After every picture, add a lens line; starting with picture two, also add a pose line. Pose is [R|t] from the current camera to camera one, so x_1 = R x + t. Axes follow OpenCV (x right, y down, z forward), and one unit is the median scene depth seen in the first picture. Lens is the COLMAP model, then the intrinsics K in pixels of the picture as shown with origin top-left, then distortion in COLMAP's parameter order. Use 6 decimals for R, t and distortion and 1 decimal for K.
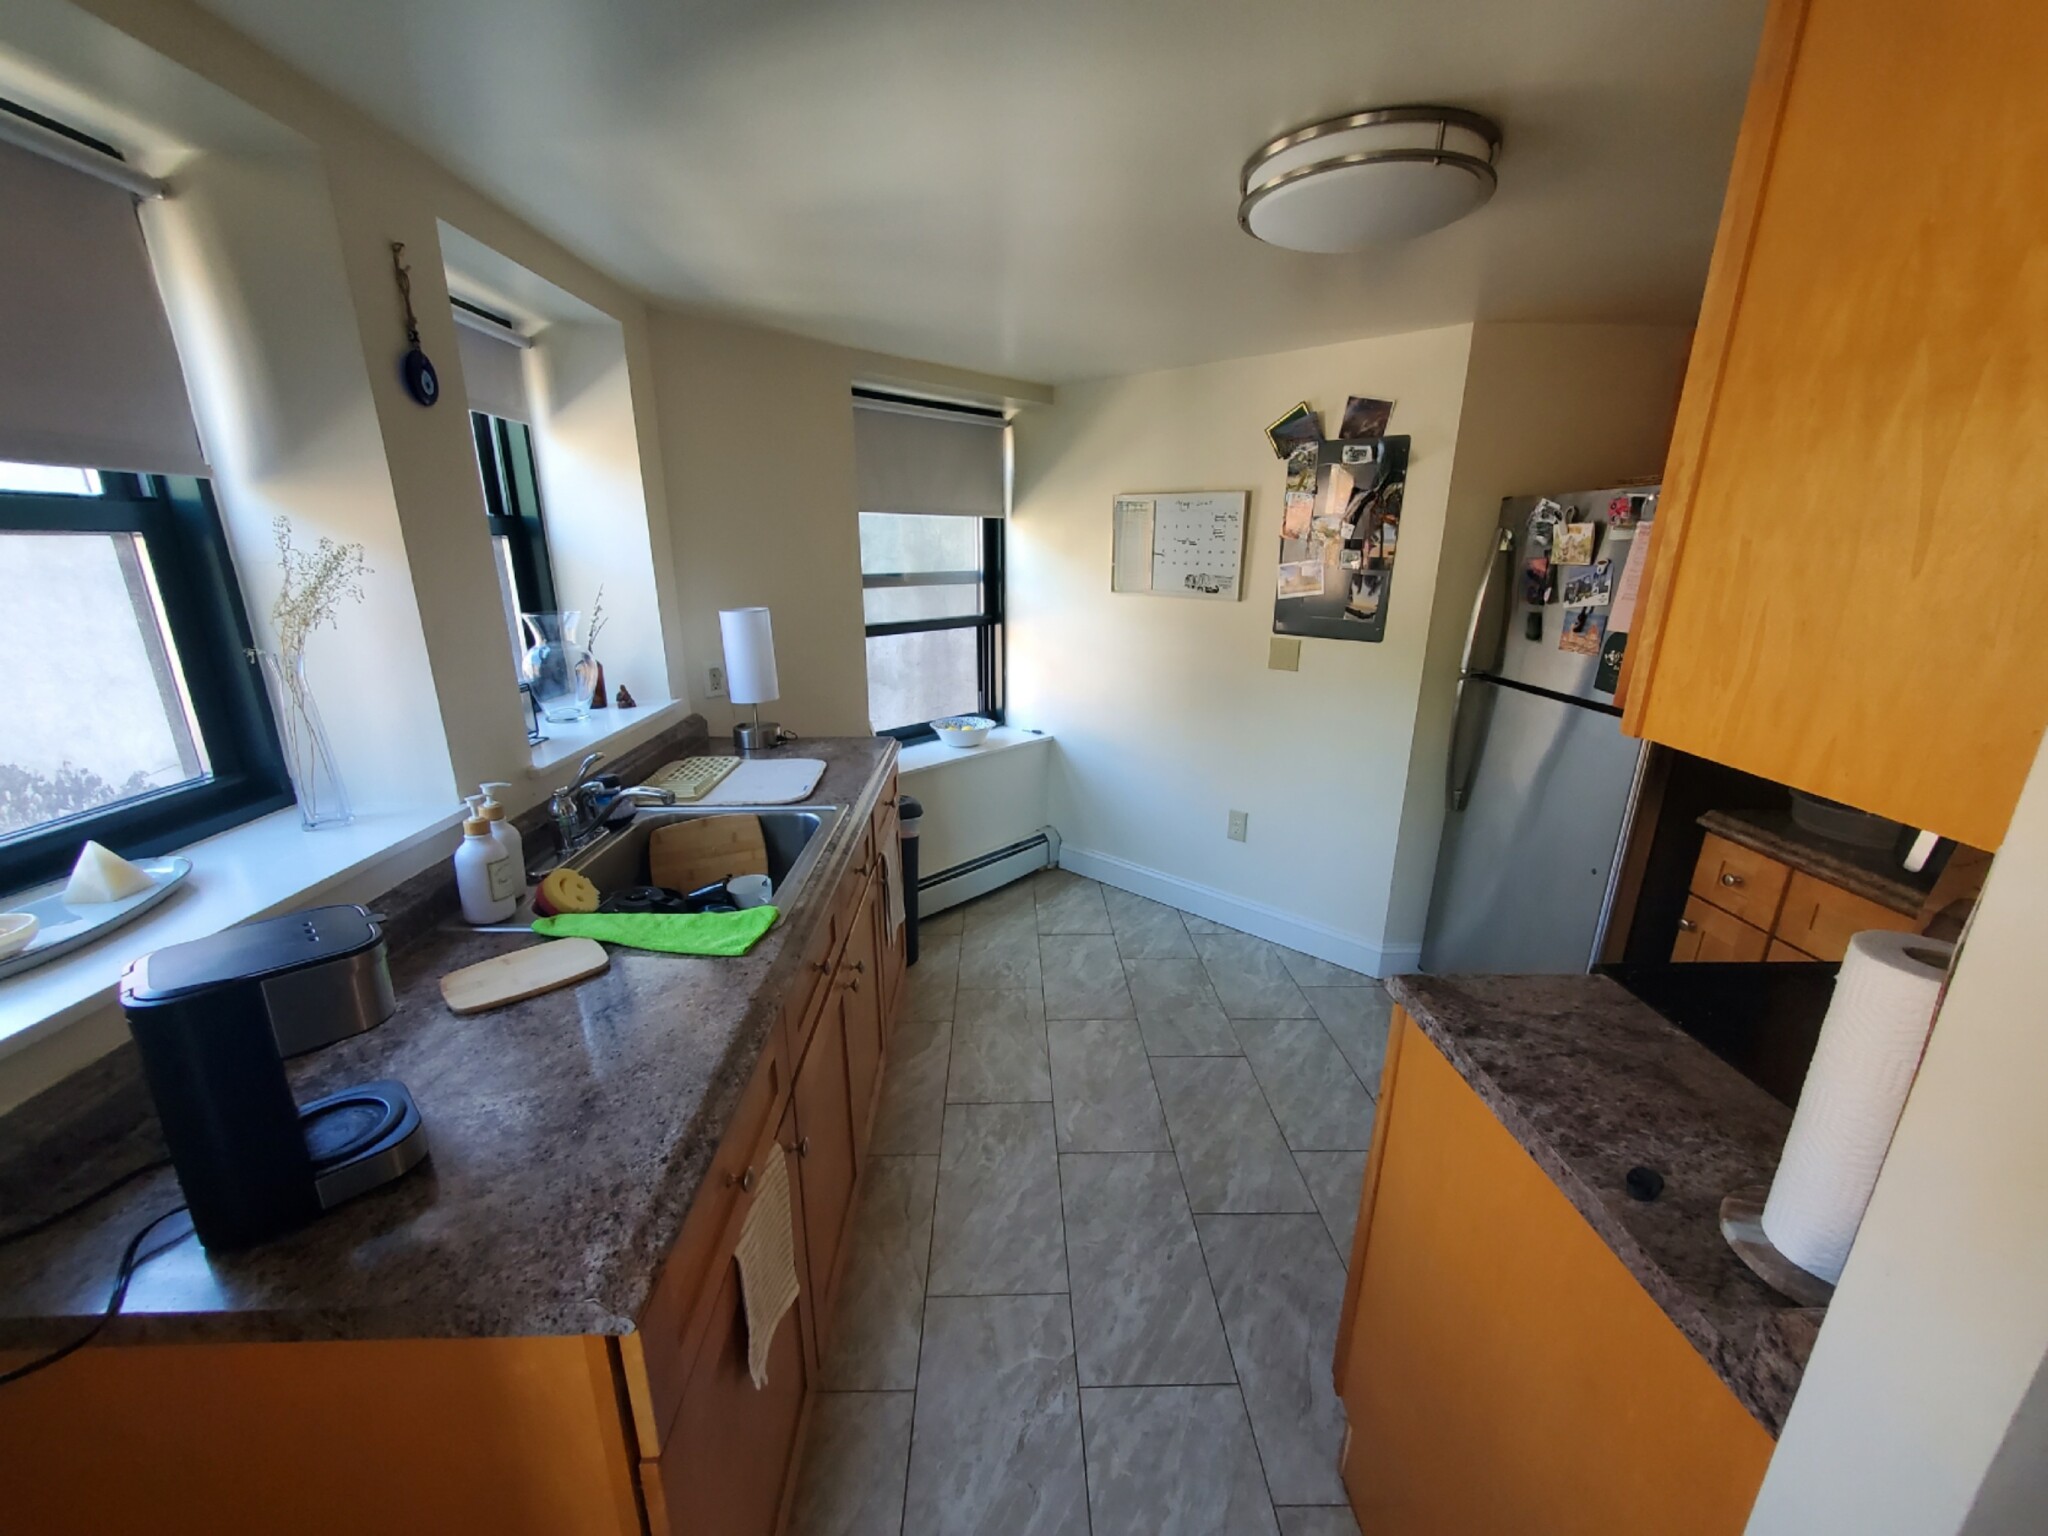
lens RADIAL K [[813.0, 0, 1025.9], [0, 813.0, 798.0], [0, 0, 1]] dist [0.000402, -0.002233]
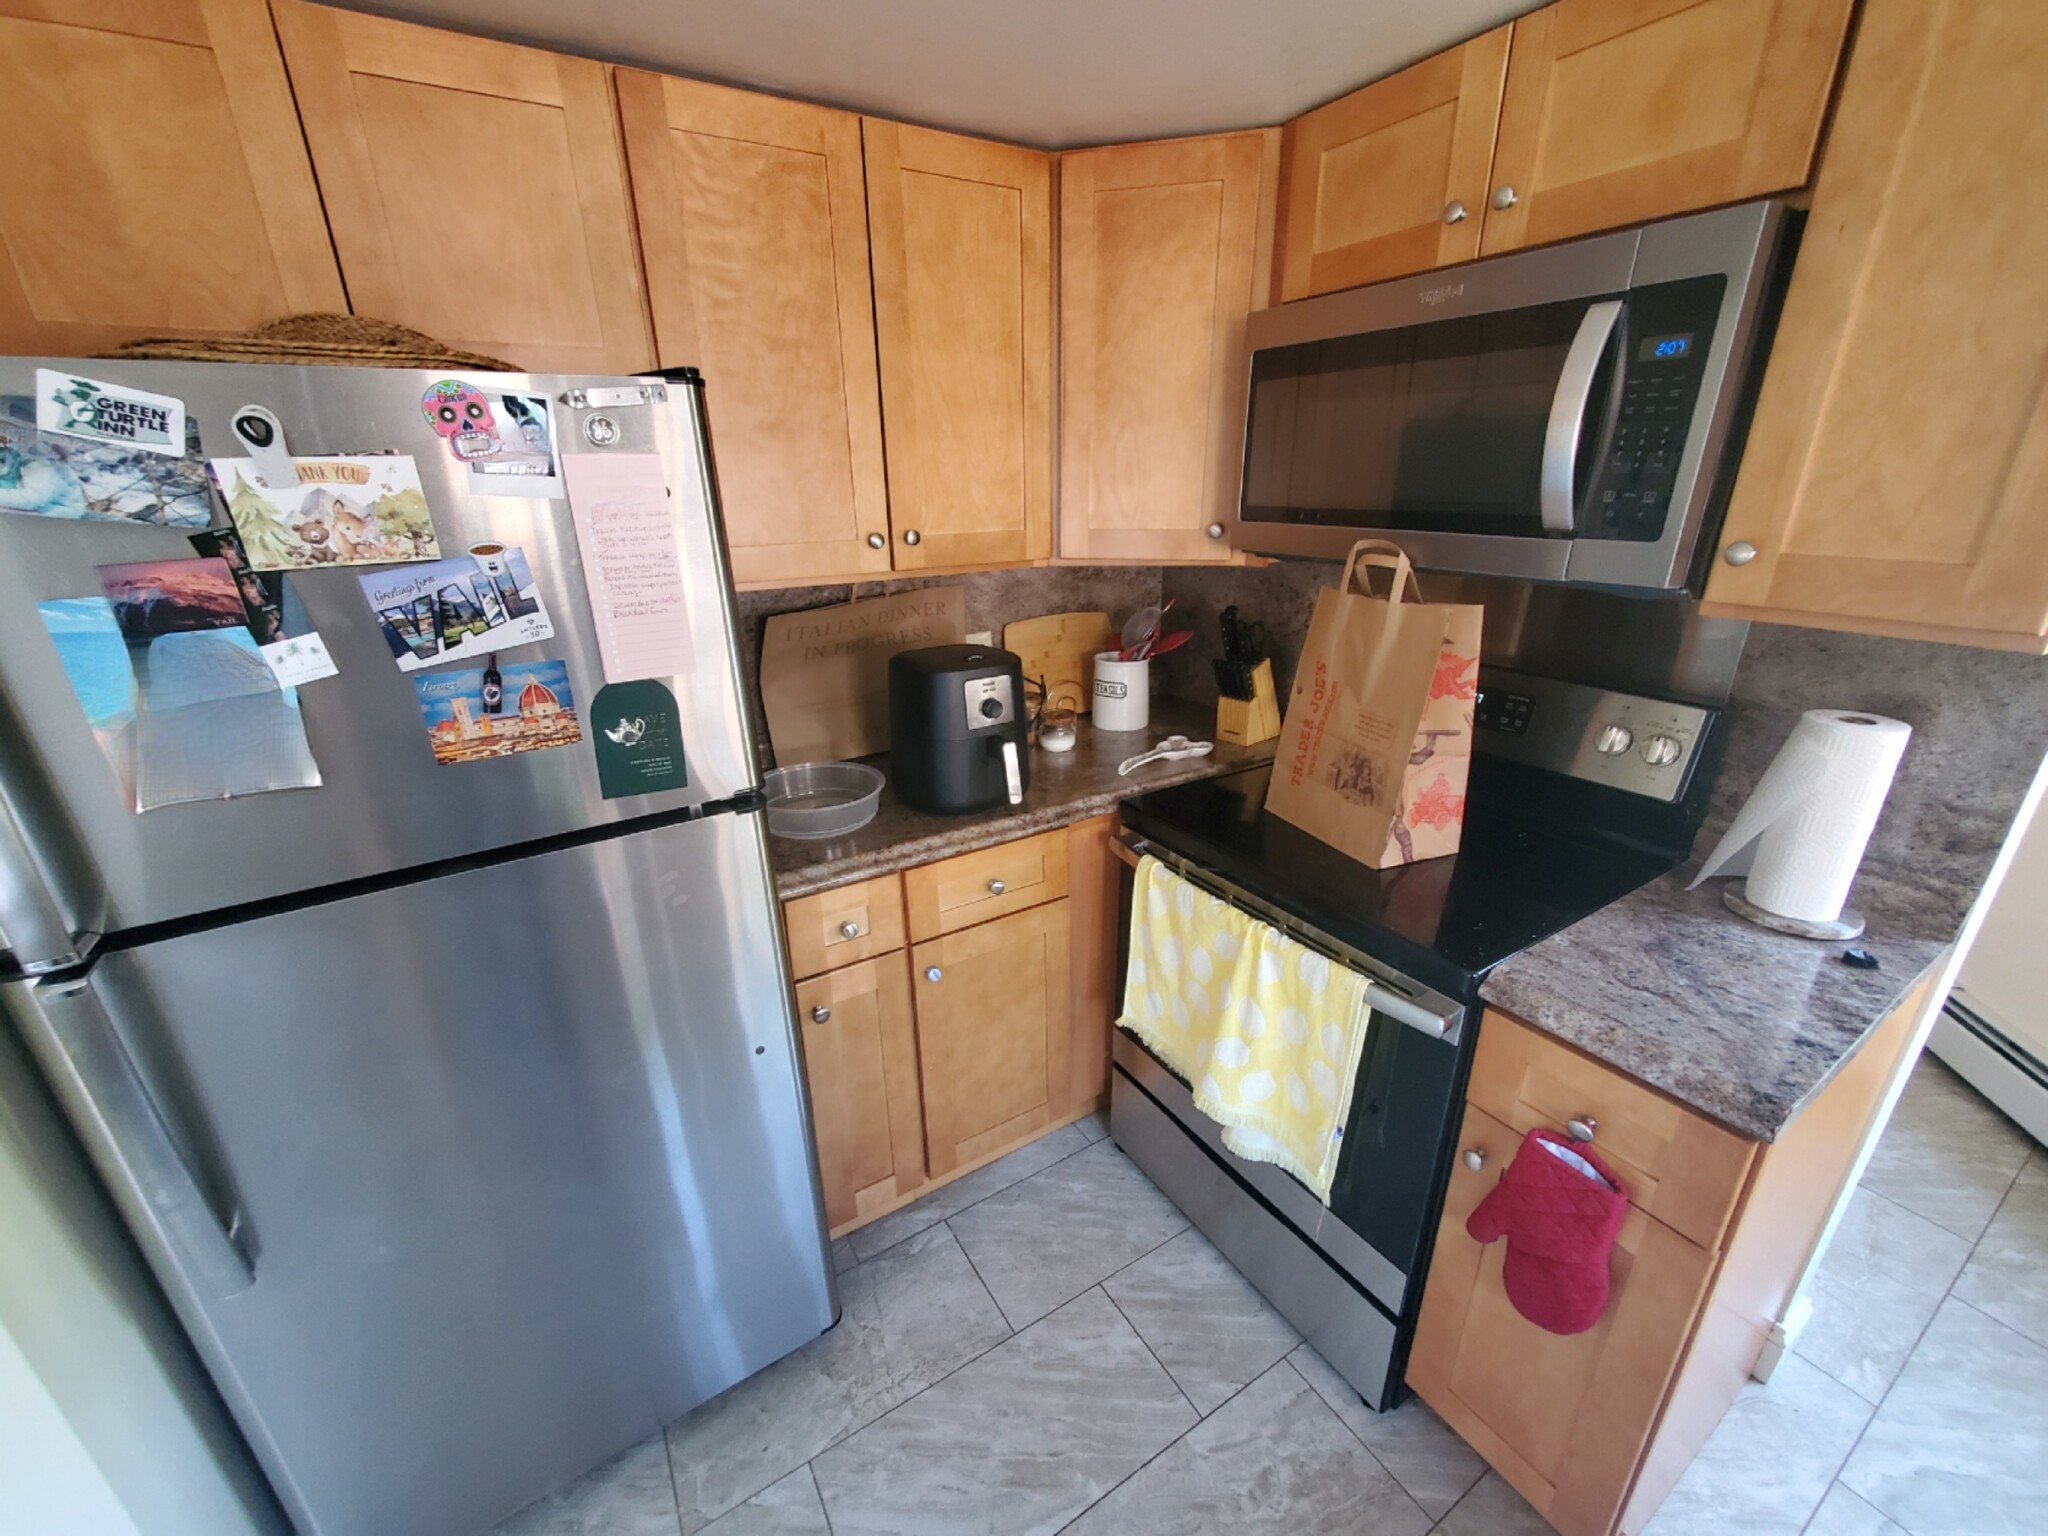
lens RADIAL K [[813.0, 0, 1019.2], [0, 813.0, 779.9], [0, 0, 1]] dist [0.000402, -0.002233]
pose [[-0.507257, -0.299180, 0.808196, 0.179654], [0.269673, 0.835604, 0.478584, -0.318905], [-0.818515, 0.460714, -0.343185, 0.975115]]
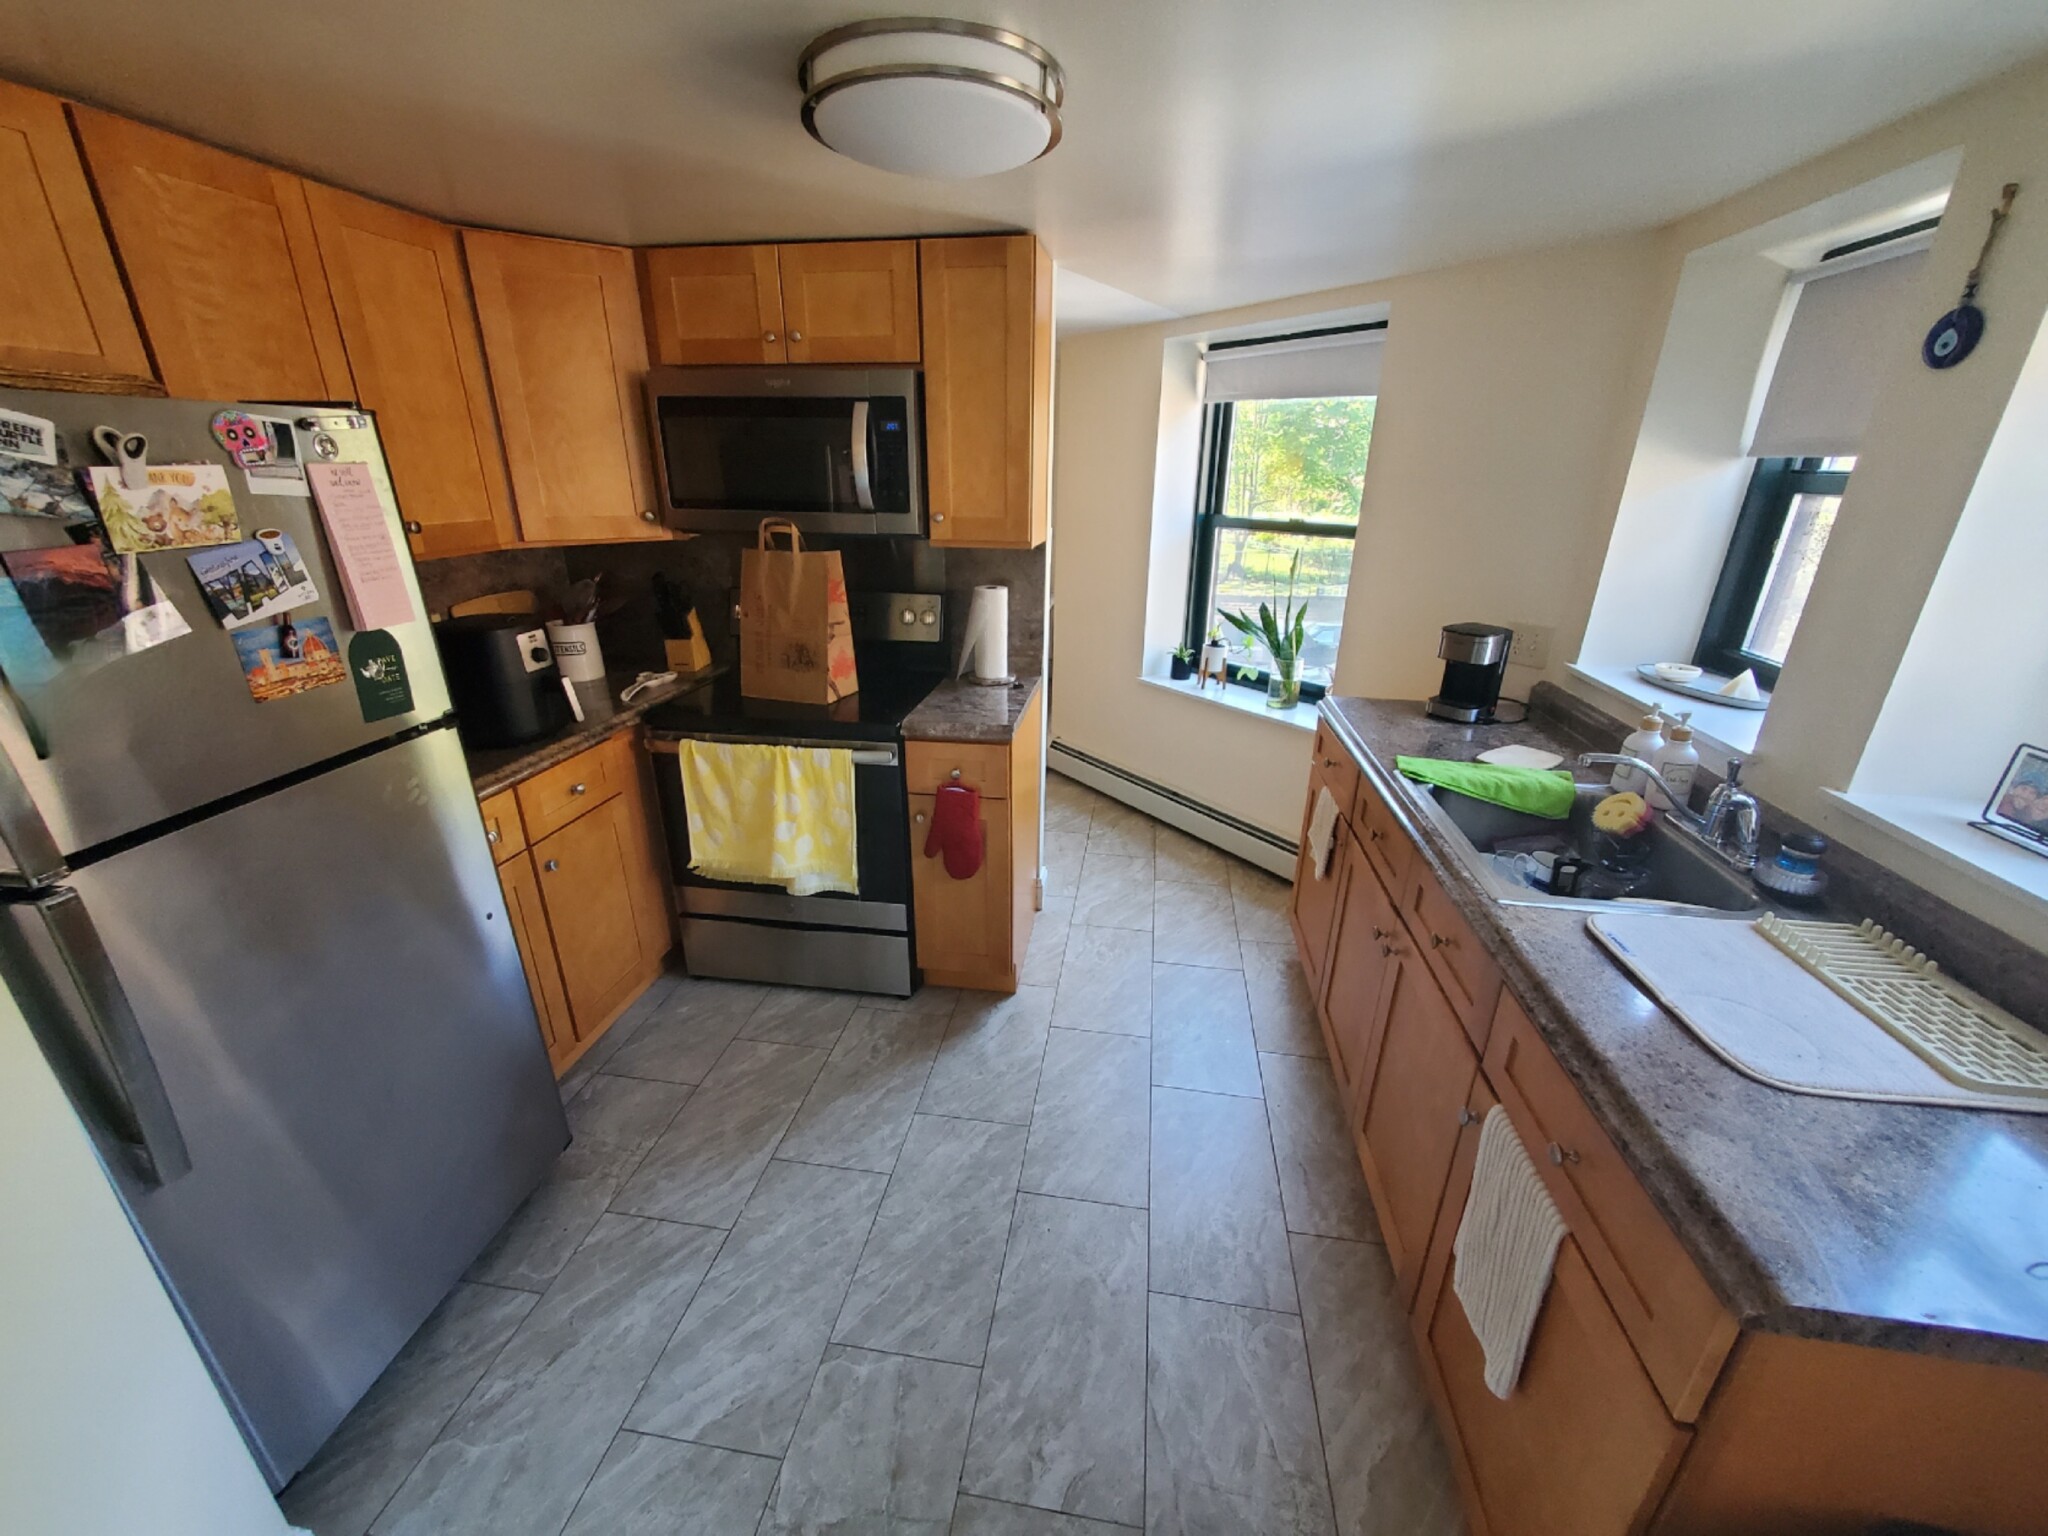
lens RADIAL K [[813.0, 0, 1030.7], [0, 813.0, 778.5], [0, 0, 1]] dist [0.000402, -0.002233]
pose [[-0.986457, -0.069813, 0.148424, 0.074286], [0.037361, 0.785474, 0.617765, -0.492138], [-0.159711, 0.614944, -0.772228, 1.471582]]
